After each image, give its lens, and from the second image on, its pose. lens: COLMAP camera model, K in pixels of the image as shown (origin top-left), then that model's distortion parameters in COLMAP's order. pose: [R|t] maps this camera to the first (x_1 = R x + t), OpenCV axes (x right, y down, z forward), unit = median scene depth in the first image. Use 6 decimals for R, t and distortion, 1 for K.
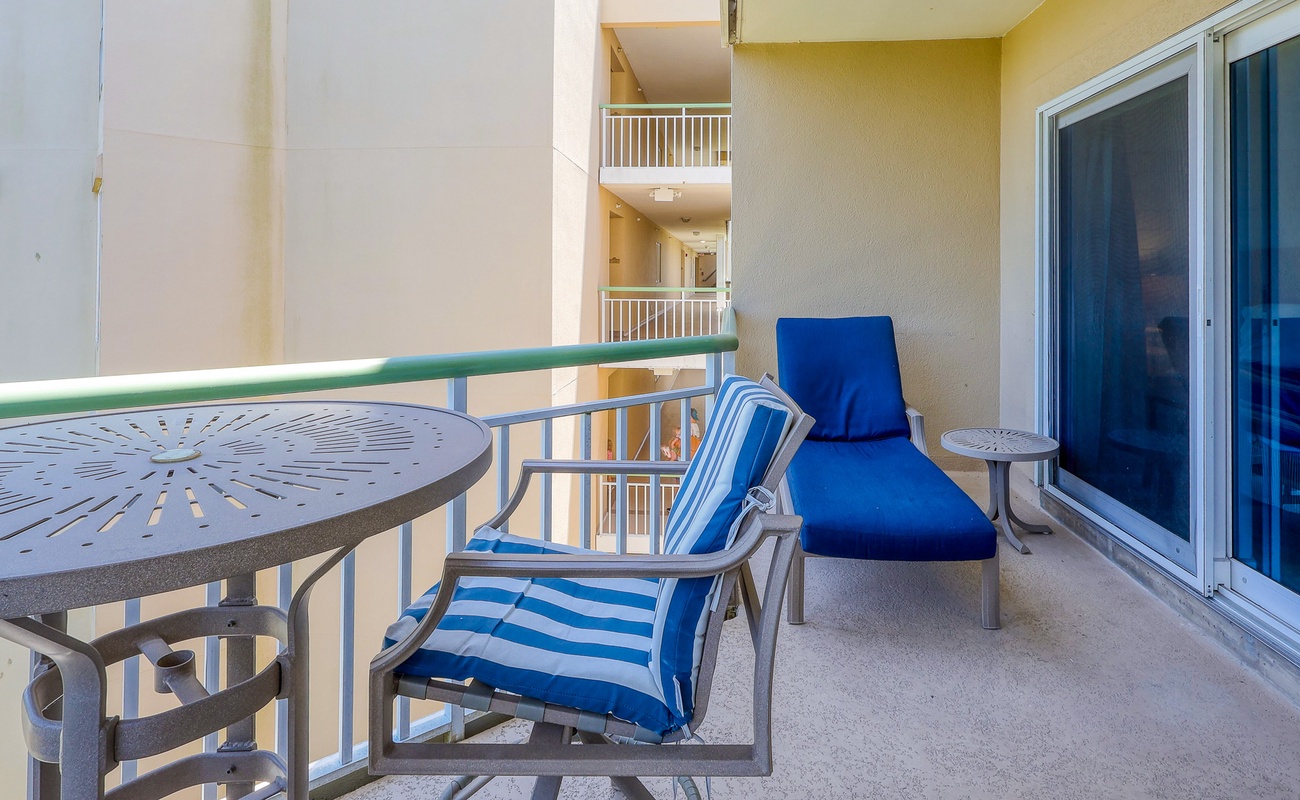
lens RADIAL K [[680.4, 0, 652.5], [0, 680.4, 282.1], [0, 0, 1]] dist [-0.007312, 0.001038]
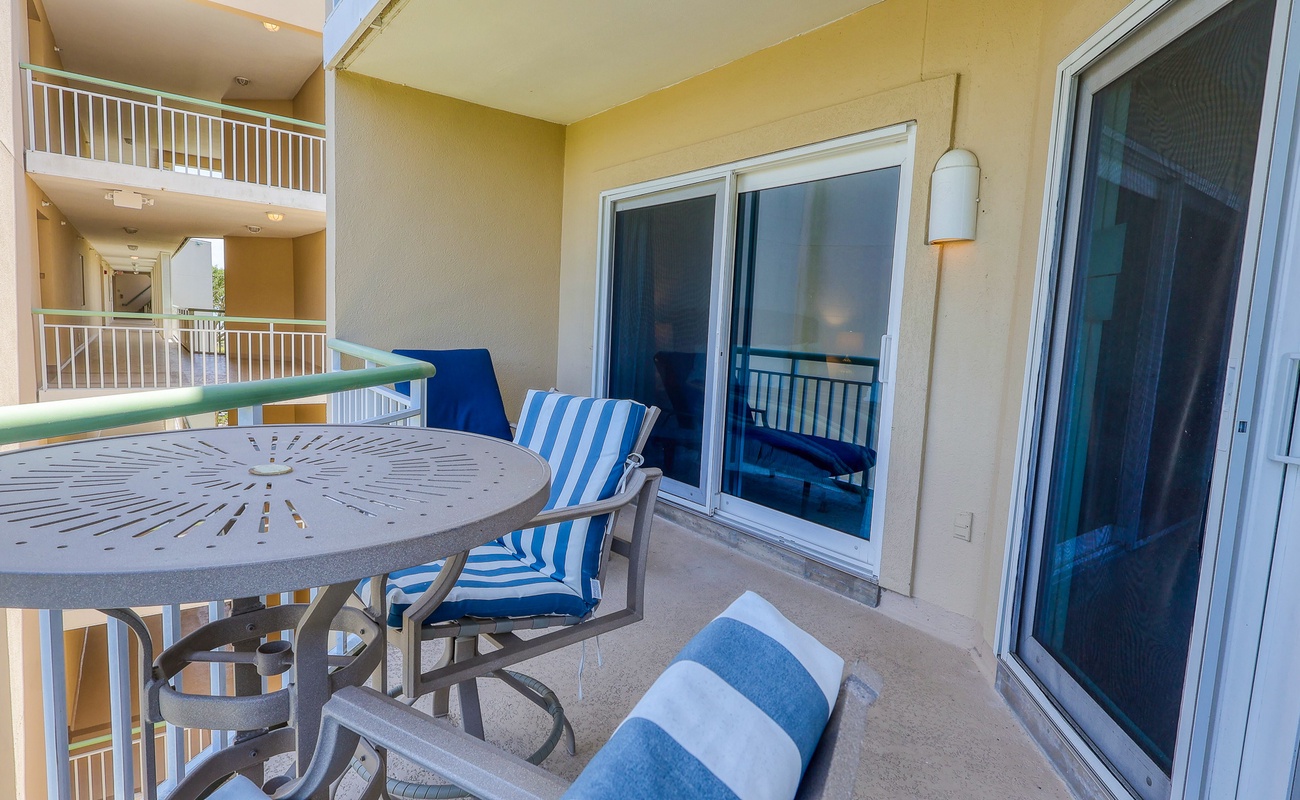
lens RADIAL K [[658.4, 0, 602.8], [0, 658.4, 409.8], [0, 0, 1]] dist [-0.002109, -0.000377]
pose [[0.772825, -0.047476, 0.632841, -0.241179], [-0.041931, 0.991199, 0.125566, 0.002505], [-0.633232, -0.123577, 0.764032, -0.033031]]
